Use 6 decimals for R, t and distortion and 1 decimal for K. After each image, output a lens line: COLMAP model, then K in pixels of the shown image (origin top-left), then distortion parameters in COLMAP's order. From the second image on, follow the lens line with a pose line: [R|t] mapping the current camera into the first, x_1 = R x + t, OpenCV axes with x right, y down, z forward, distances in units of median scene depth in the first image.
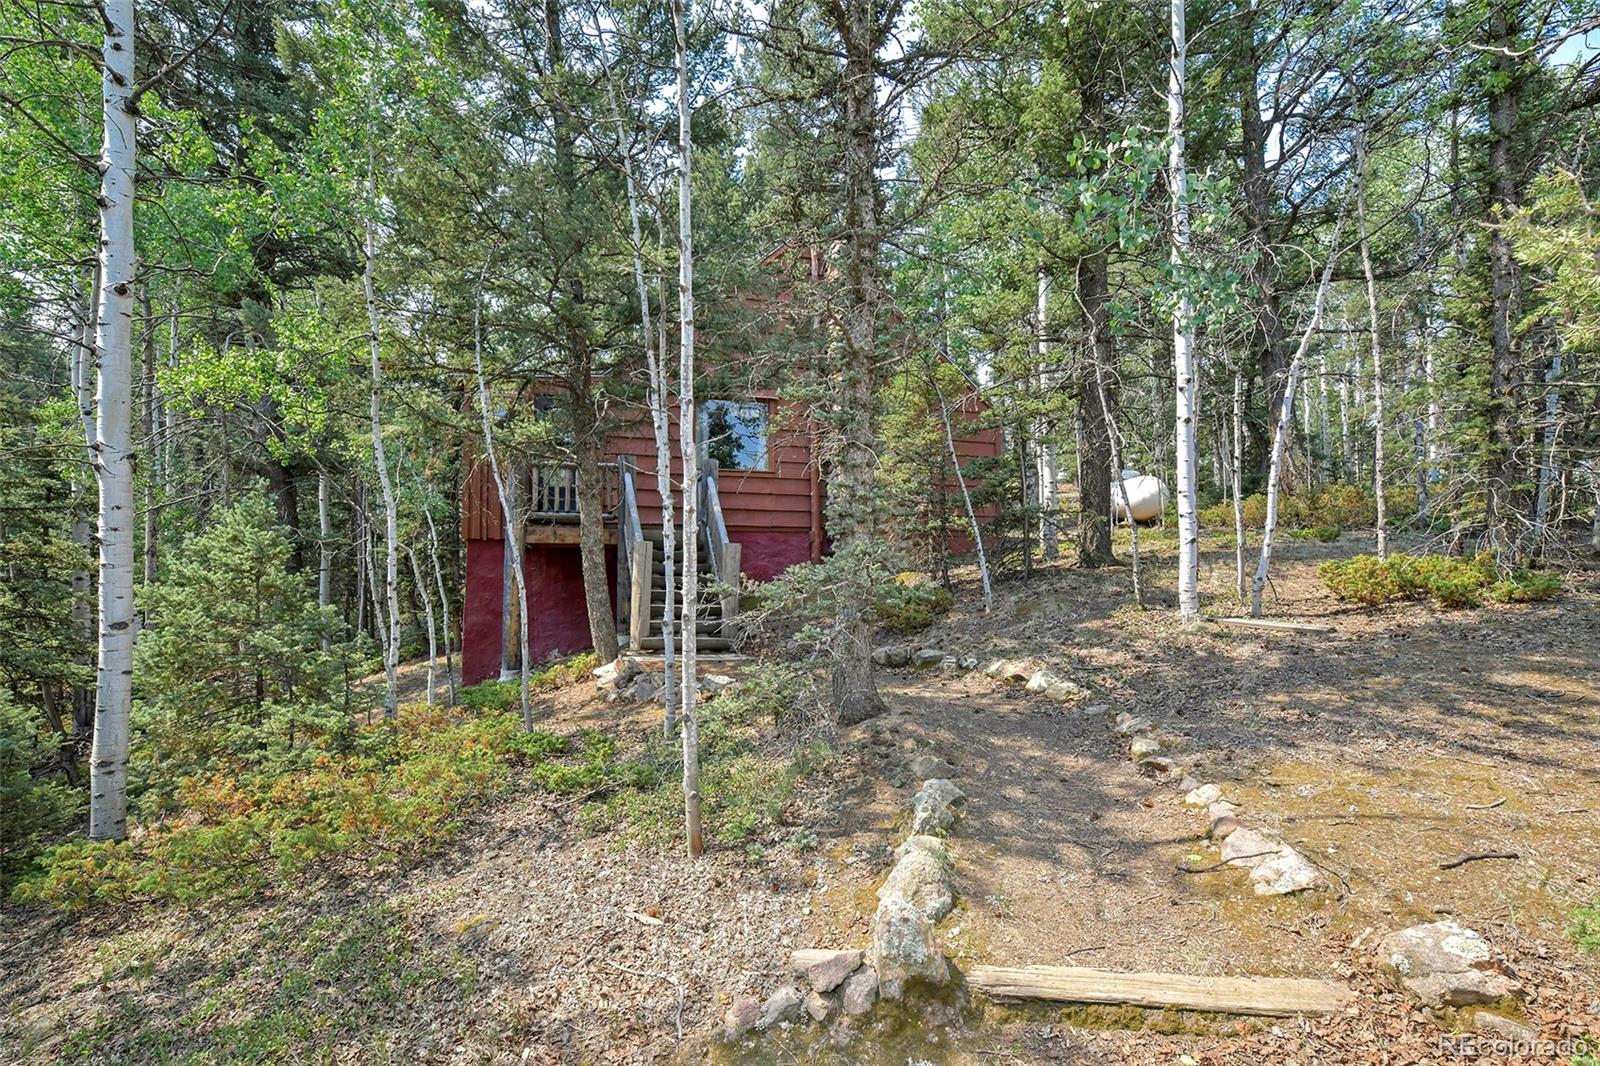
lens RADIAL K [[781.0, 0, 817.0], [0, 781.0, 582.9], [0, 0, 1]] dist [-0.002074, -0.000926]
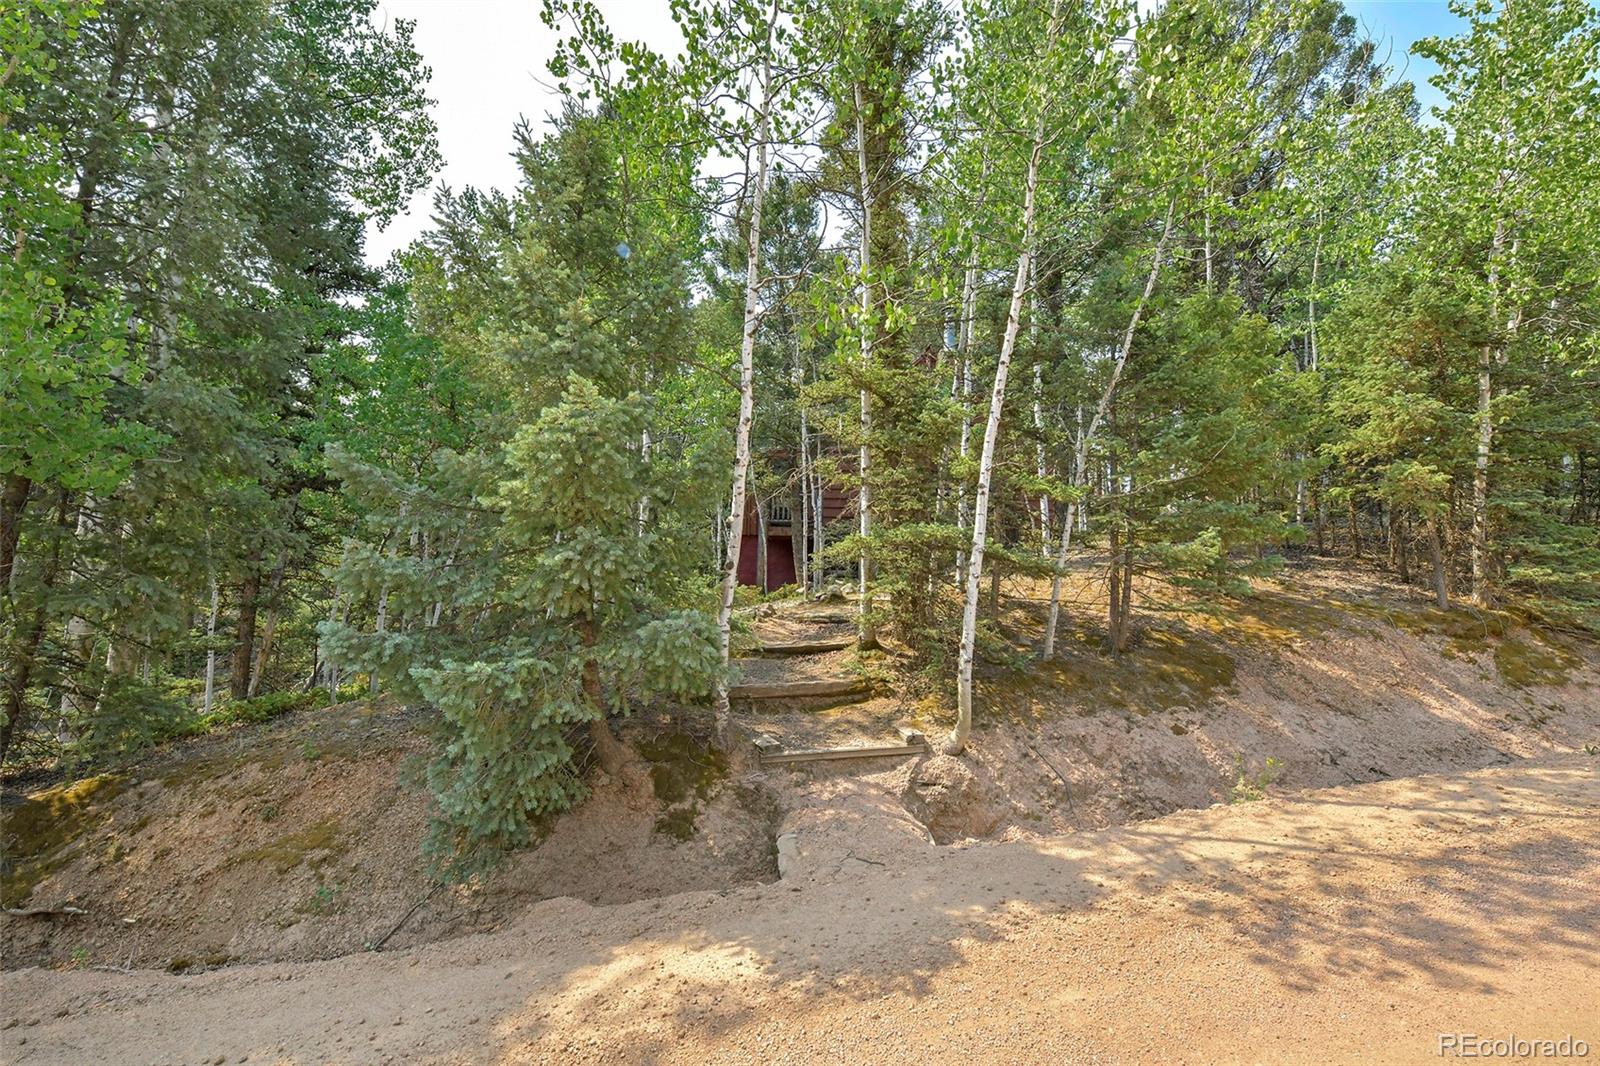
lens RADIAL K [[686.4, 0, 794.9], [0, 686.4, 542.8], [0, 0, 1]] dist [-0.004419, -0.000476]
pose [[0.950335, -0.006976, -0.311150, 0.300210], [-0.011546, 0.998270, -0.057646, 0.086130], [0.311014, 0.058376, 0.948611, -0.808232]]
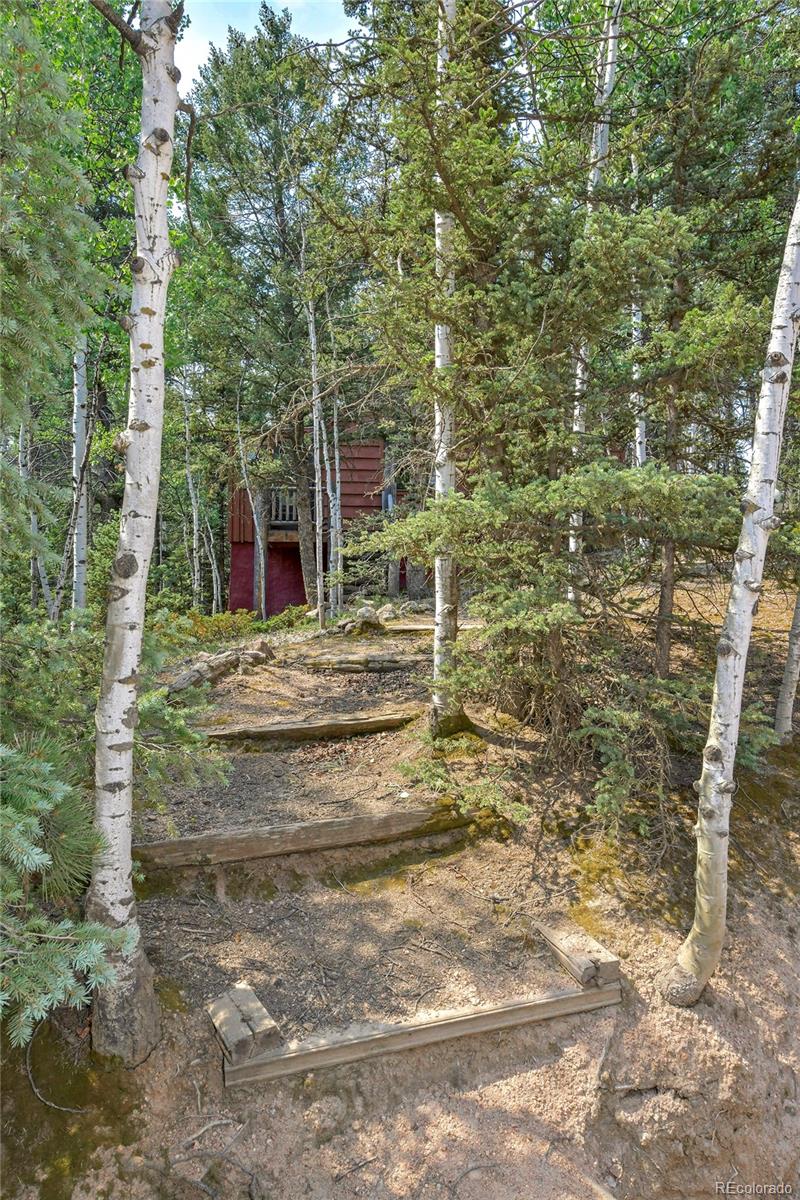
lens RADIAL K [[701.3, 0, 394.9], [0, 701.3, 599.4], [0, 0, 1]] dist [-0.013669, 0.000327]
pose [[0.982571, -0.004596, -0.185829, 0.152843], [0.004154, 0.999988, -0.002768, 0.082858], [0.185839, 0.001947, 0.982578, -0.363189]]
